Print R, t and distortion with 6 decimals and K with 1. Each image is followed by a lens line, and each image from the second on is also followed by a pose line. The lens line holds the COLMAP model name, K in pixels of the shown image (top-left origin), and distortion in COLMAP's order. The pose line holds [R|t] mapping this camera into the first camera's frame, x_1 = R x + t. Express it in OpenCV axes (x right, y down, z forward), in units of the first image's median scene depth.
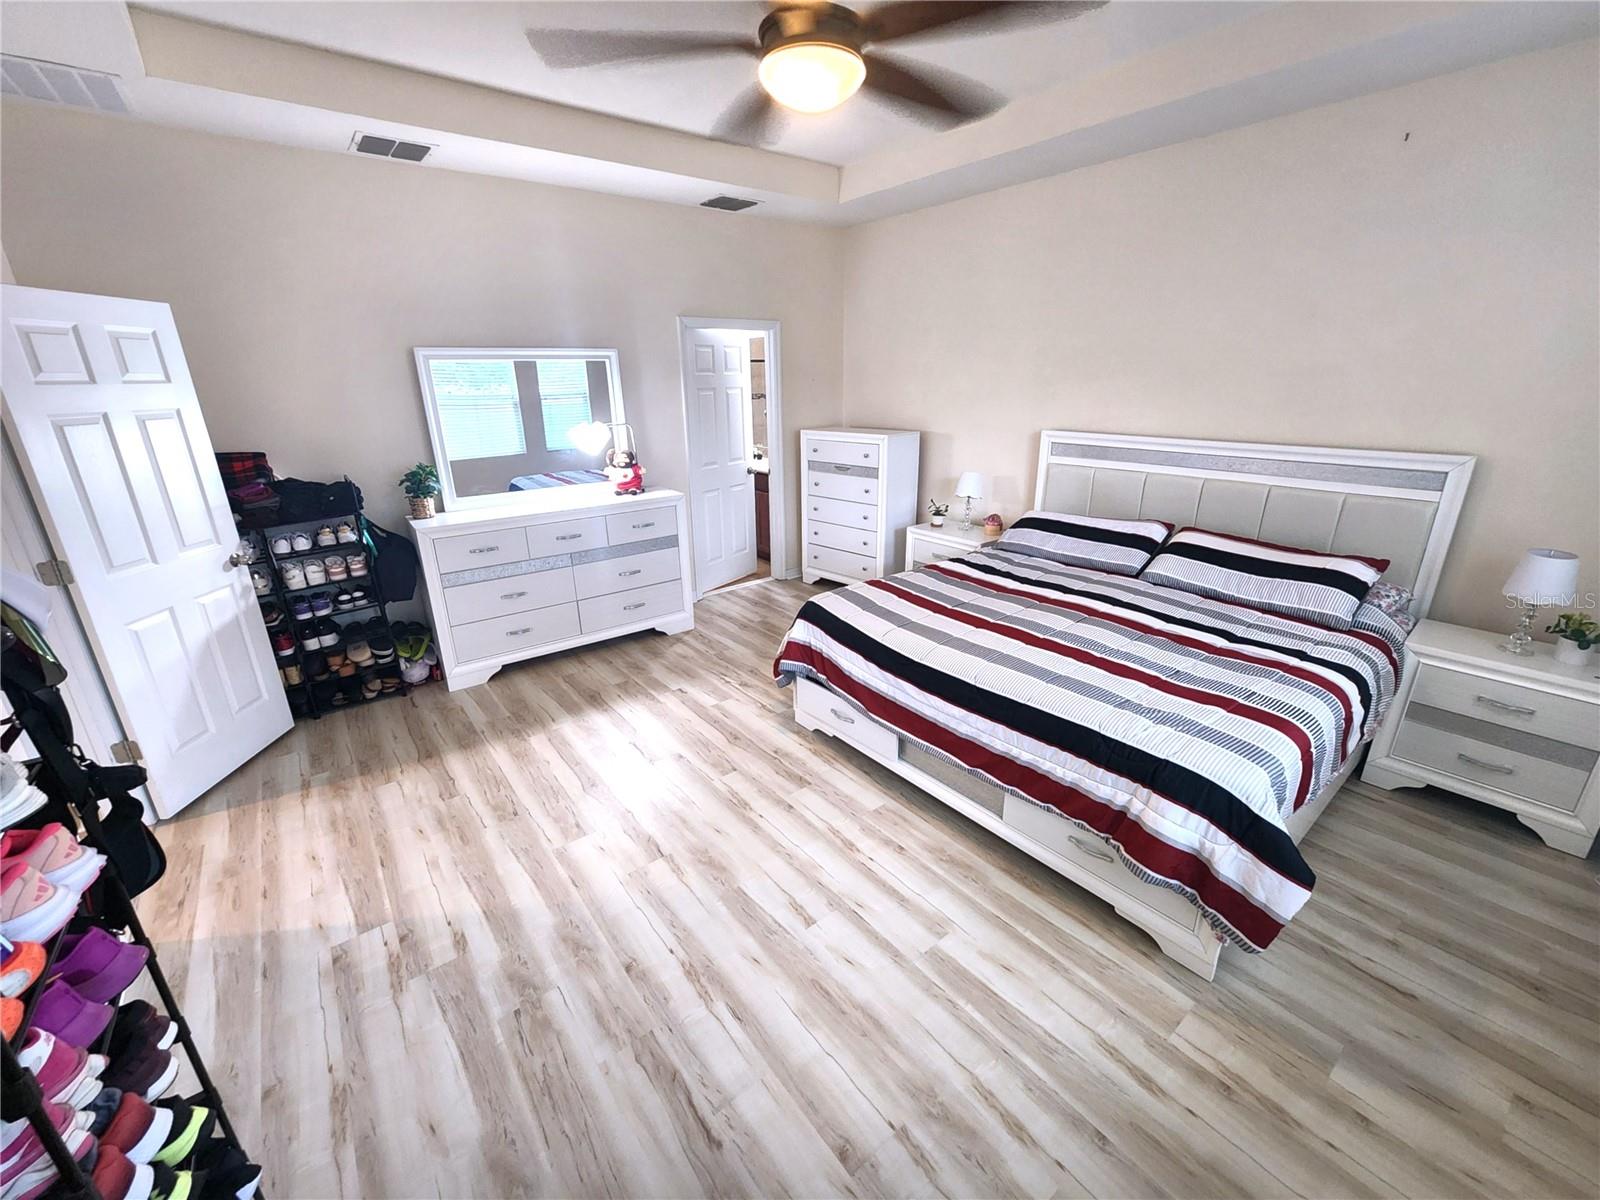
lens RADIAL K [[651.0, 0, 800.0], [0, 651.0, 600.0], [0, 0, 1]] dist [0.014594, 0.000017]
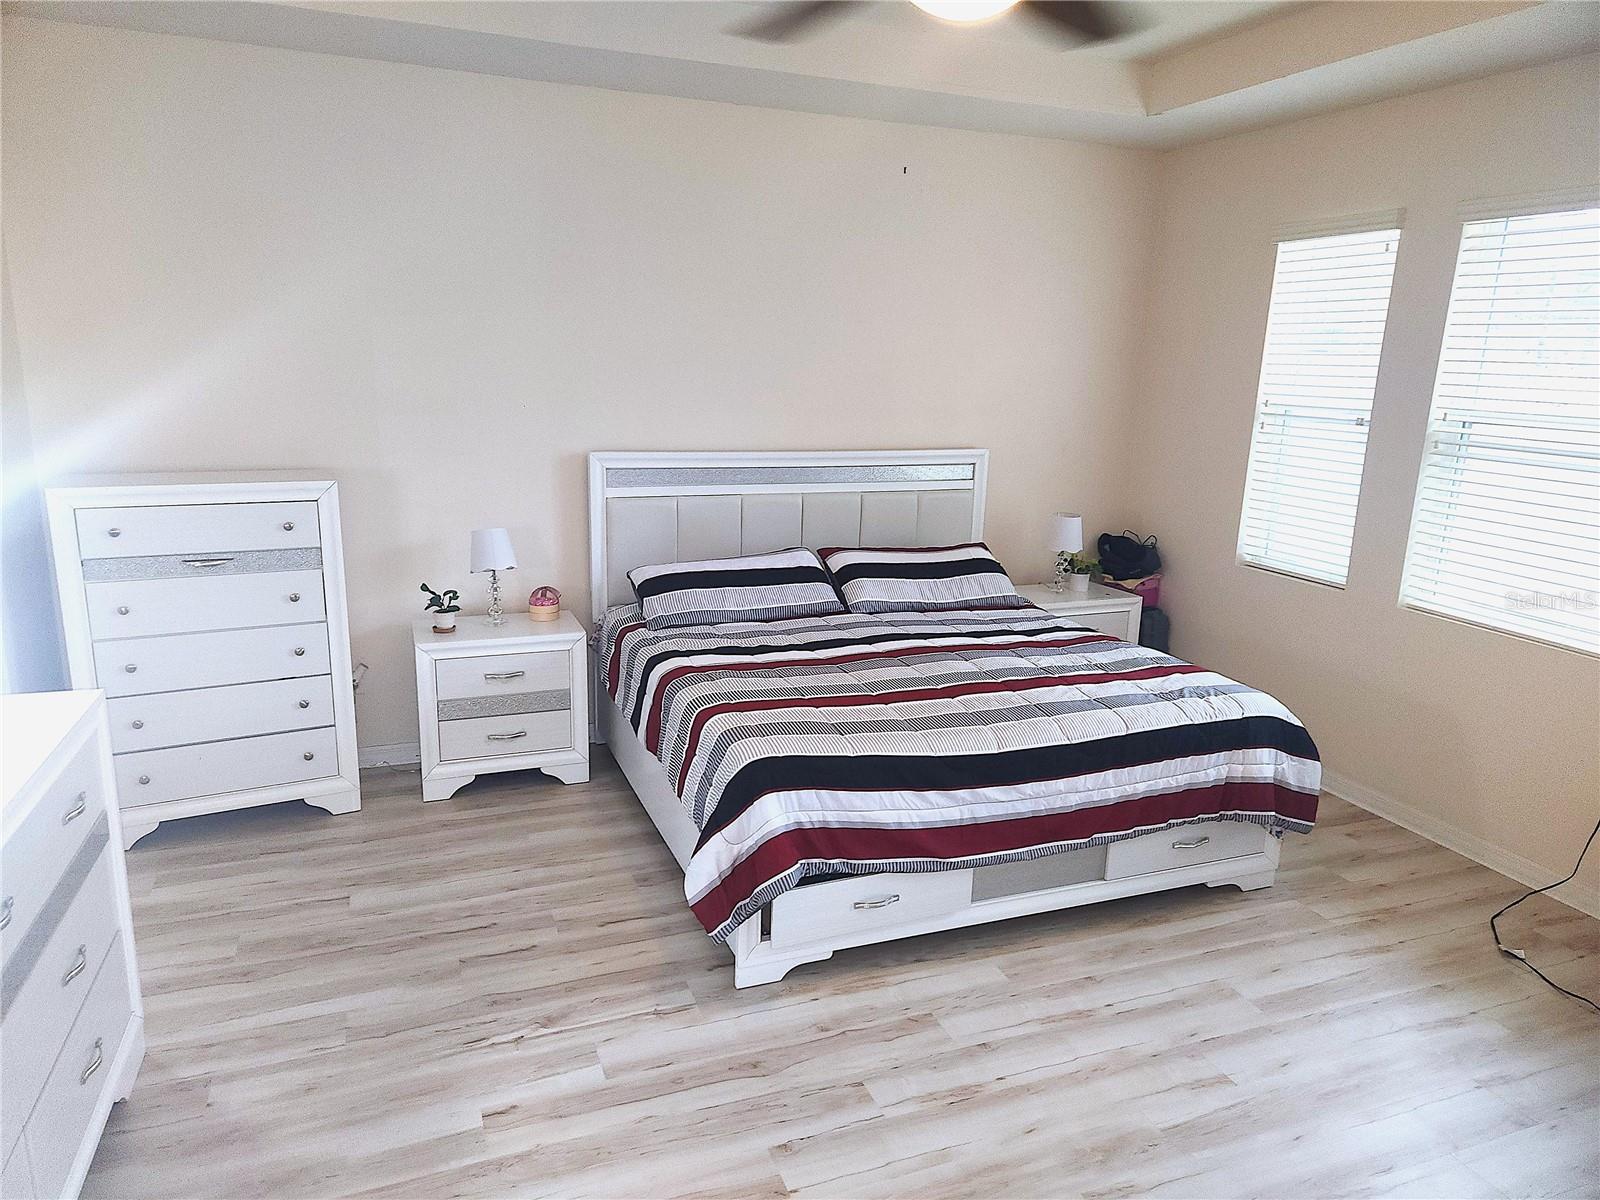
lens RADIAL K [[1062.7, 0, 800.0], [0, 1062.7, 600.0], [0, 0, 1]] dist [0.056793, -0.002532]
pose [[0.295408, -0.195185, 0.935220, -0.880089], [0.284493, 0.952470, 0.108923, -0.240289], [-0.912029, 0.233887, 0.336897, 0.643791]]
